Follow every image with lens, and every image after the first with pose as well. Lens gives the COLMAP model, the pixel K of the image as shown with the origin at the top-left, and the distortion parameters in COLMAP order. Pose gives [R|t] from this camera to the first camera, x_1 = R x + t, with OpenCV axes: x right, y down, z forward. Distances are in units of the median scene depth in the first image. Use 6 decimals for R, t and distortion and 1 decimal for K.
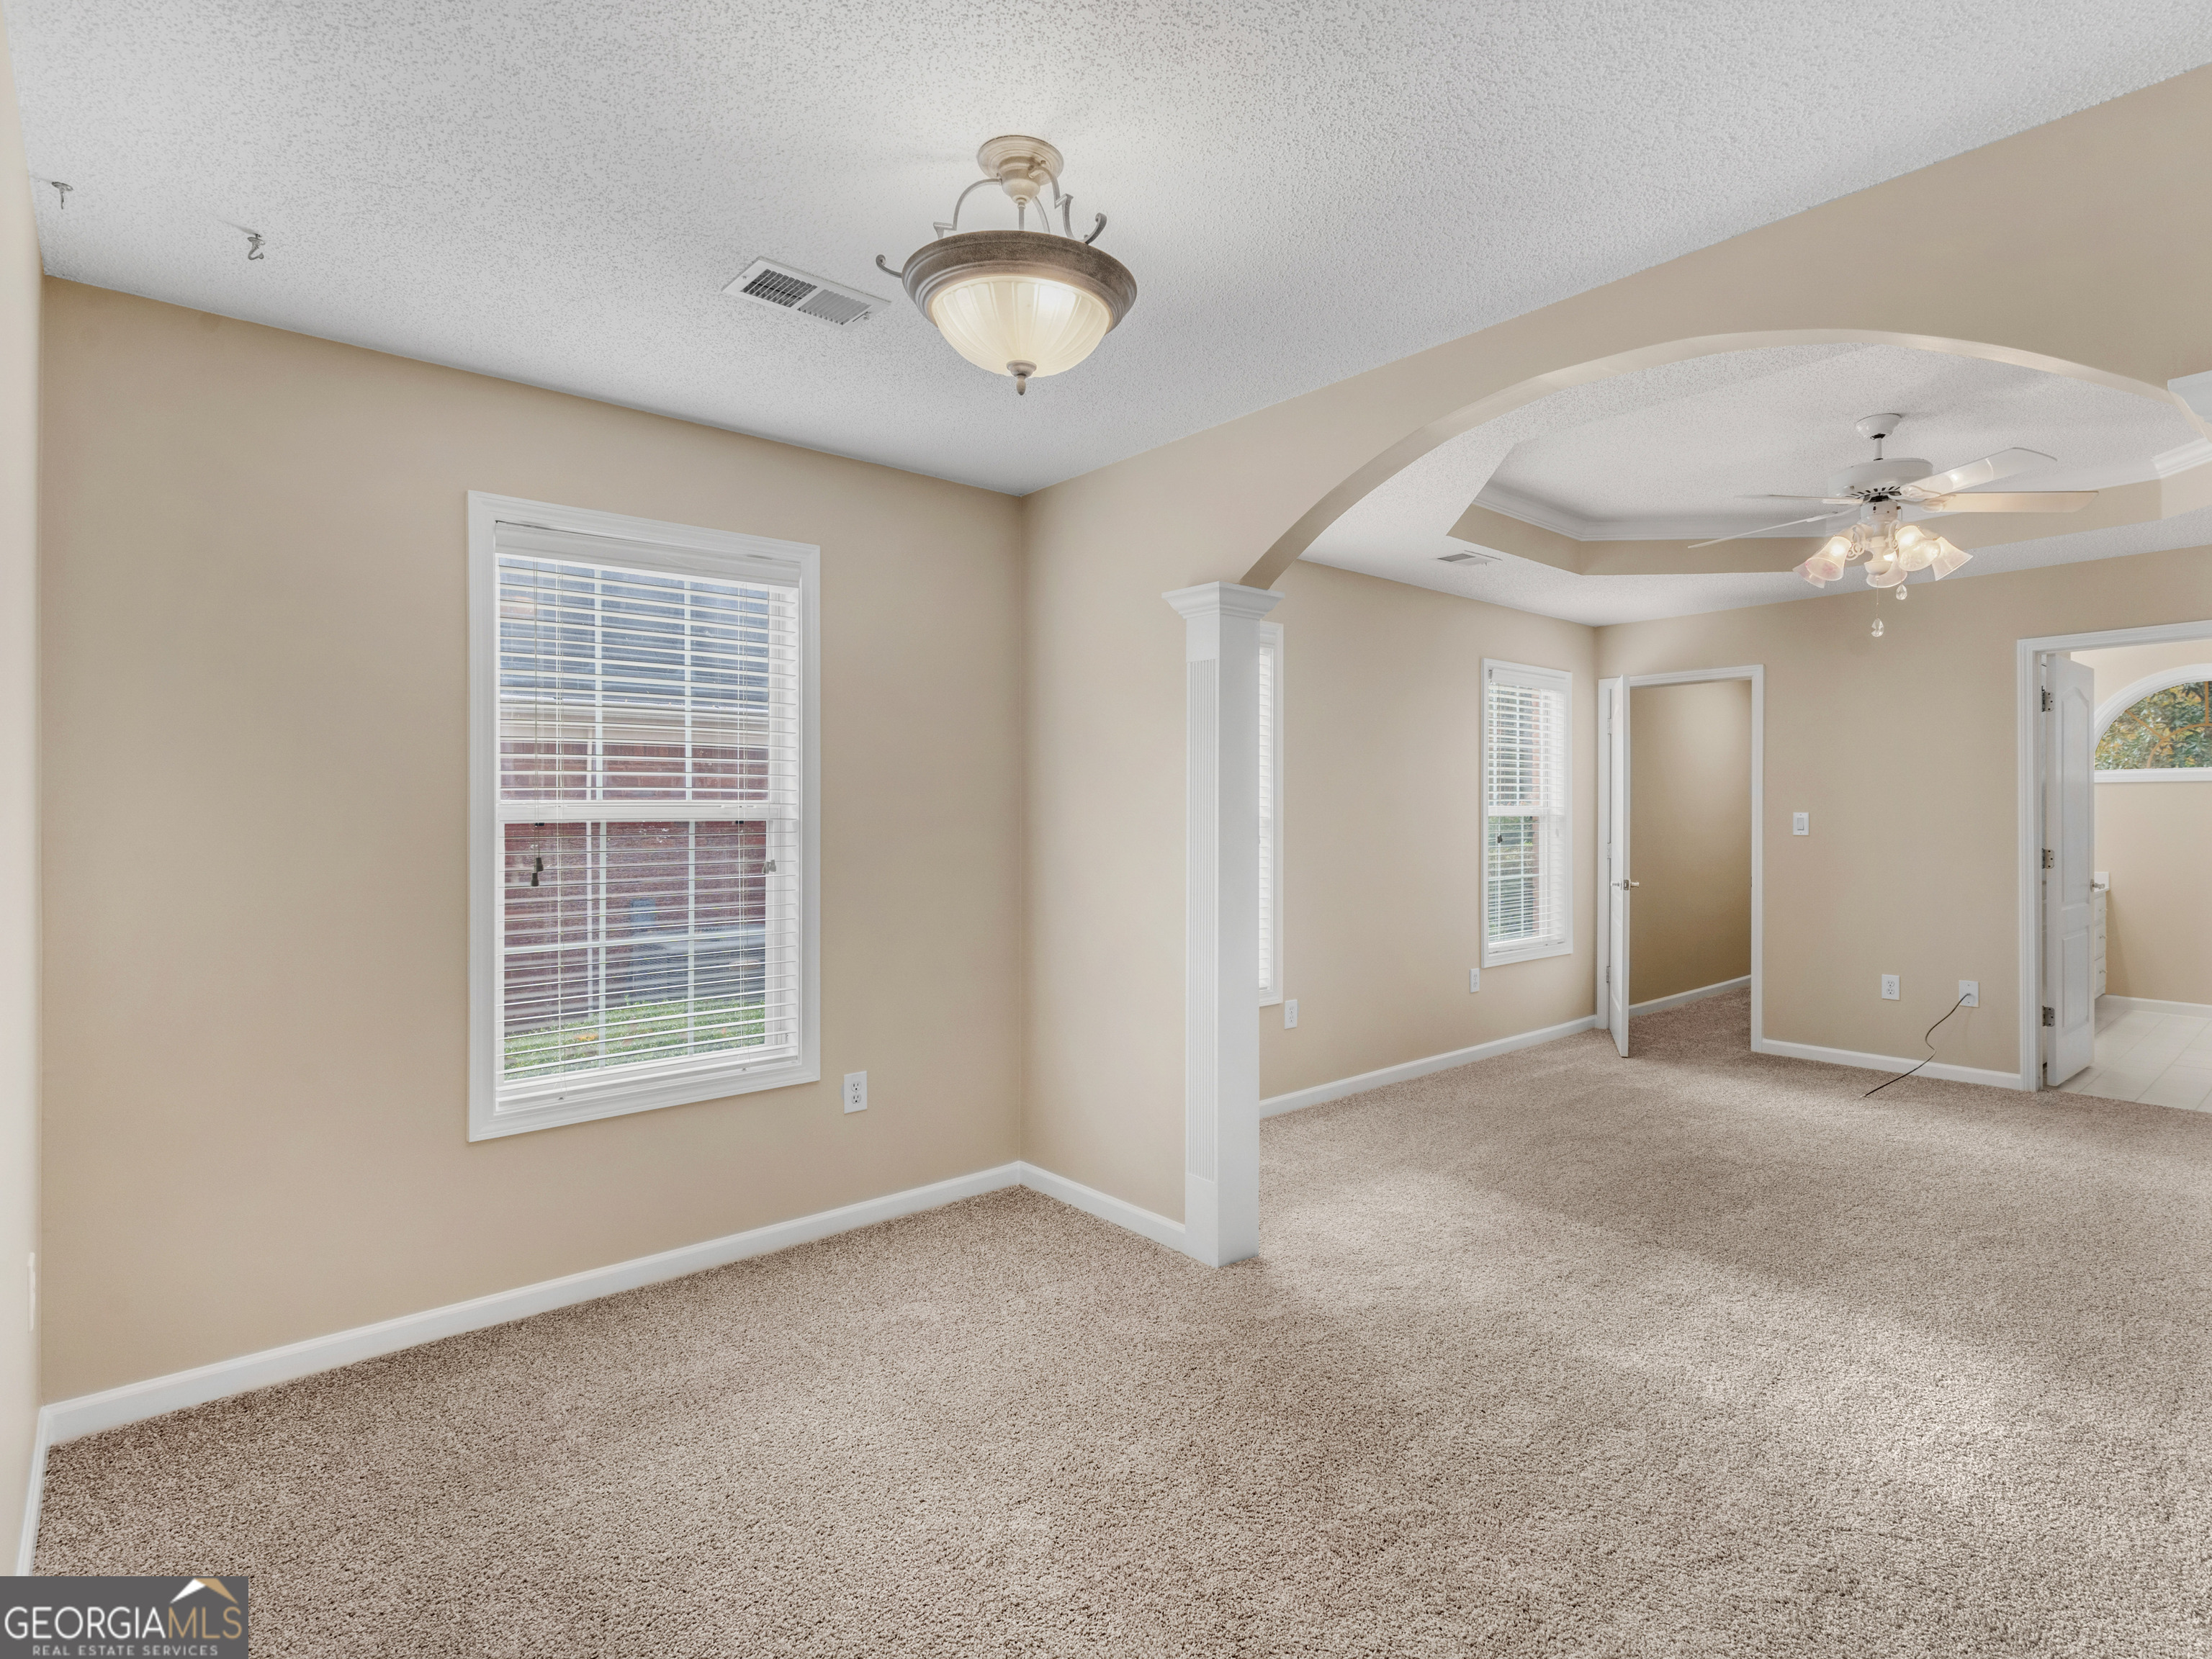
lens RADIAL K [[1090.5, 0, 1153.4], [0, 1090.5, 800.8], [0, 0, 1]] dist [0.000357, -0.000253]
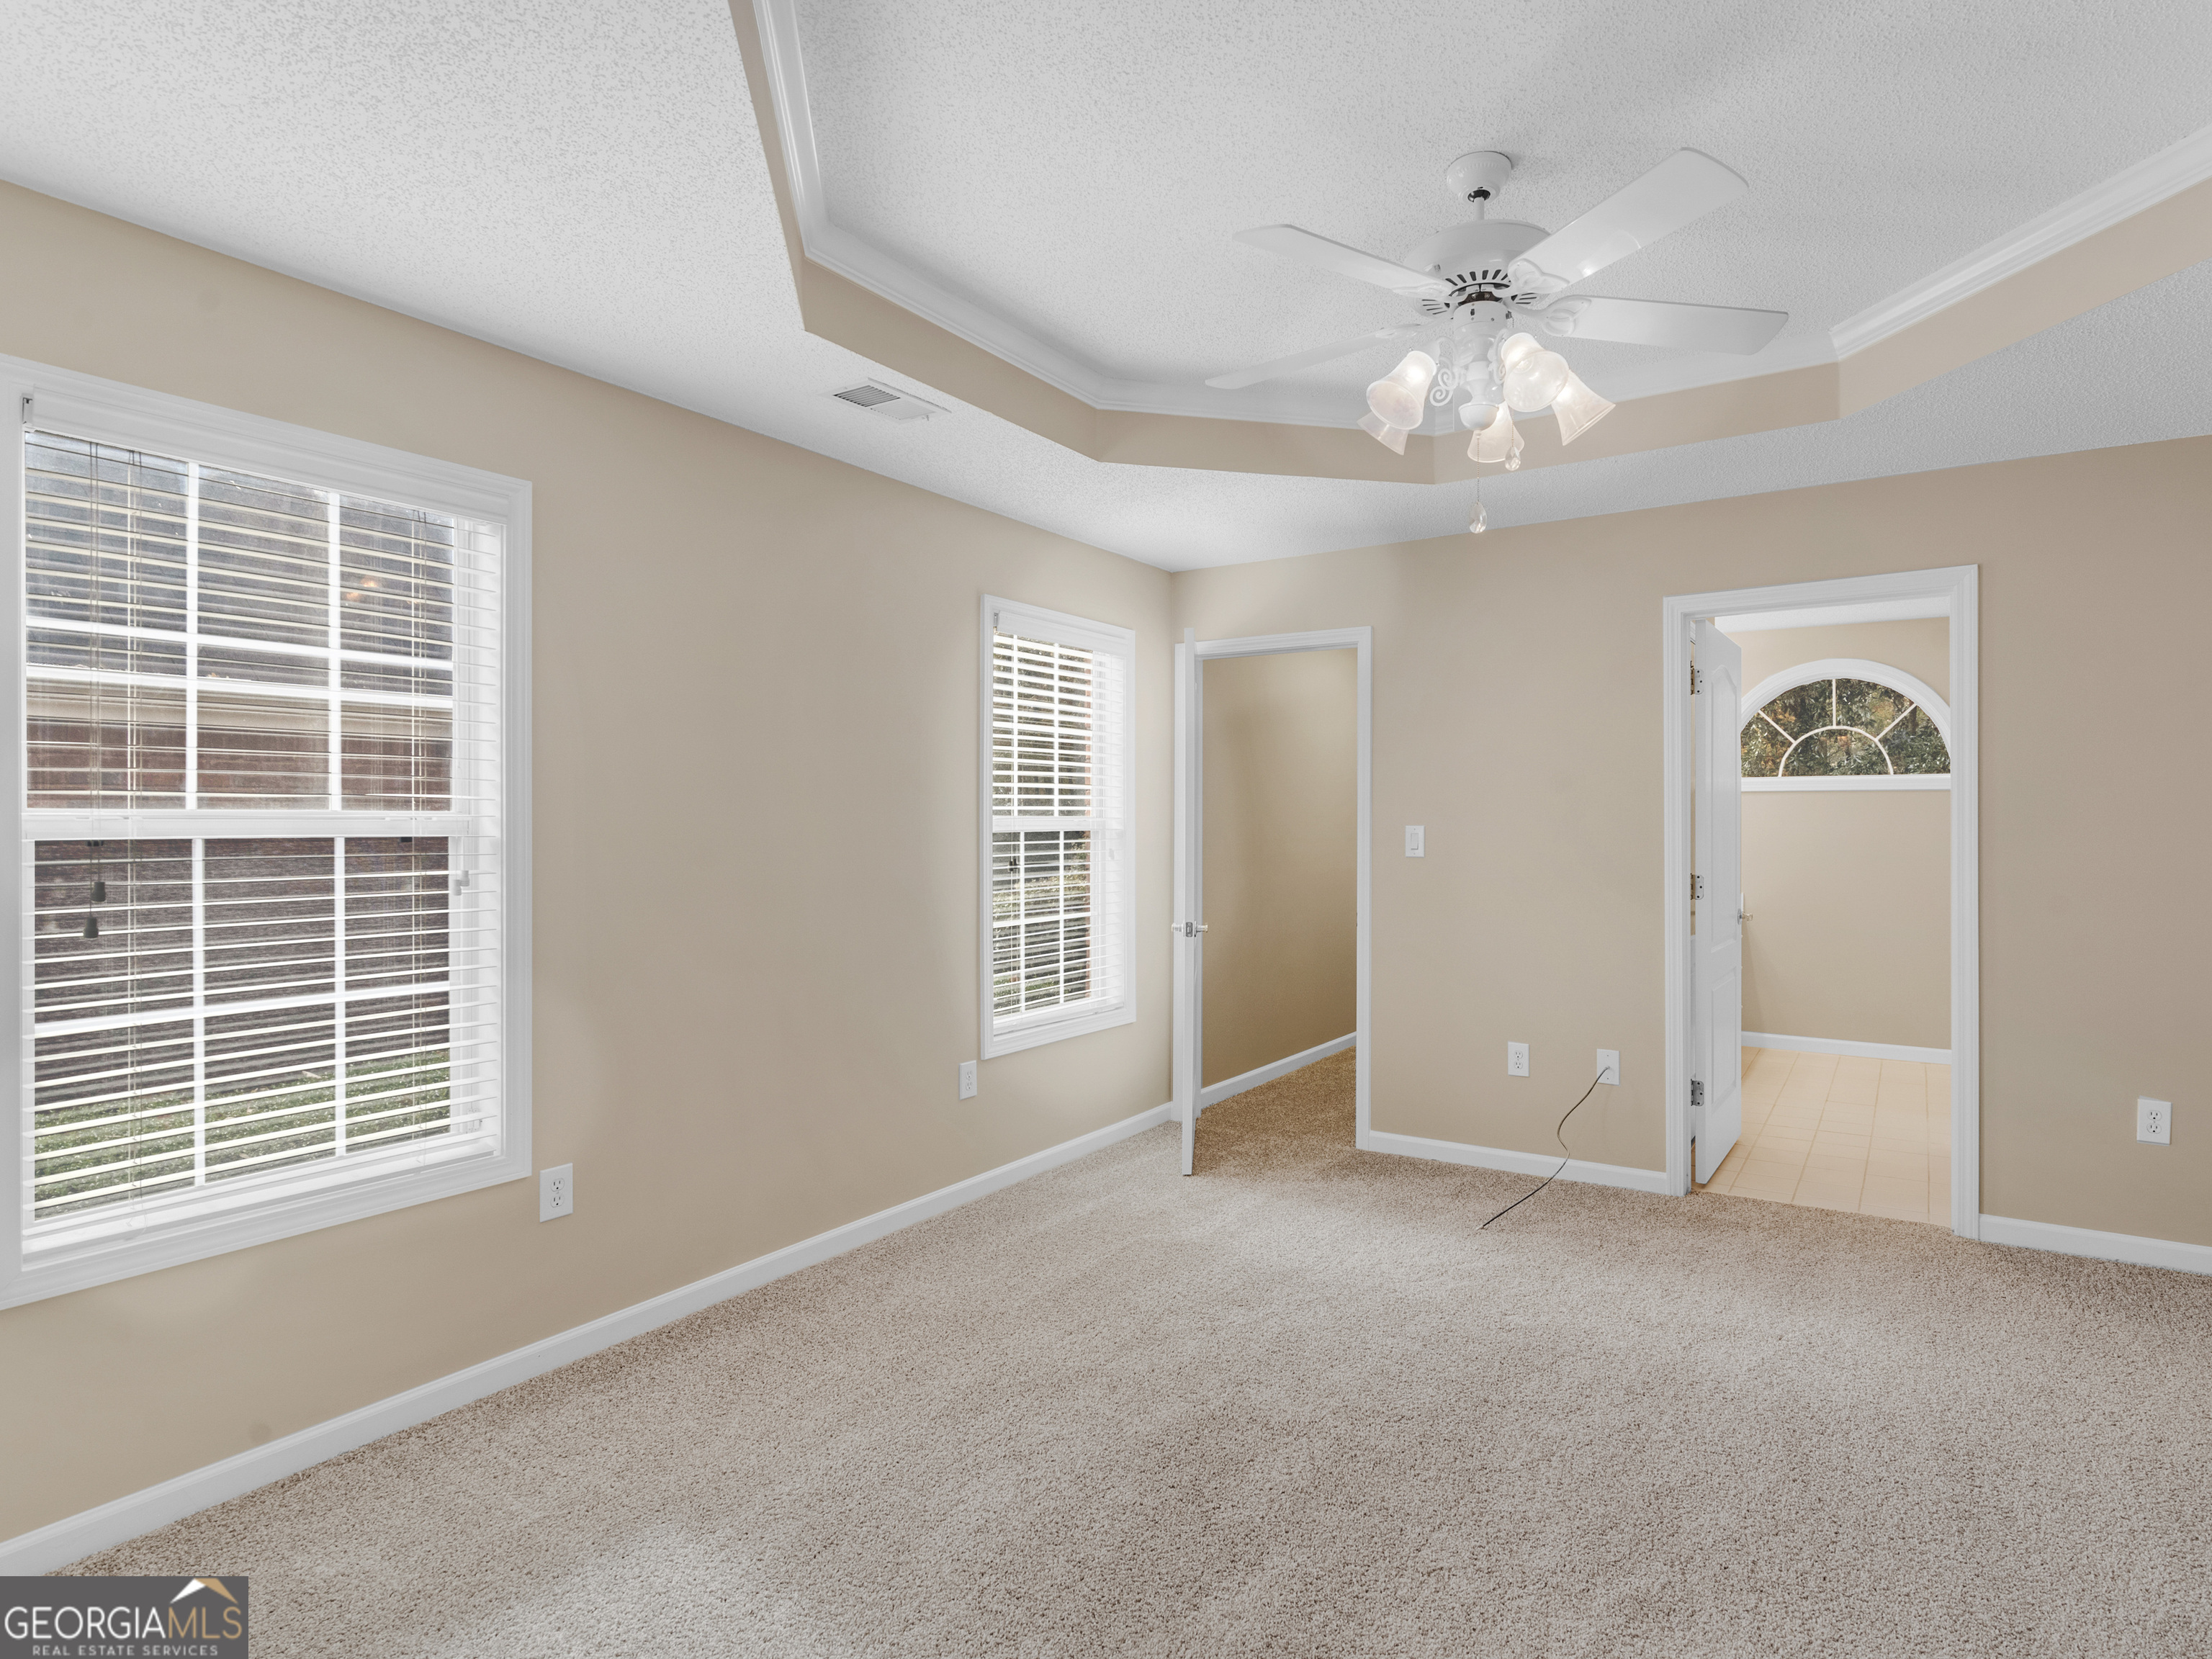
lens RADIAL K [[1162.9, 0, 1165.8], [0, 1162.9, 803.1], [0, 0, 1]] dist [0.004994, 0.000409]
pose [[0.961336, 0.005601, 0.275321, 0.214418], [-0.003964, 0.999971, -0.006501, 0.000950], [-0.275349, 0.005158, 0.961330, 0.286994]]
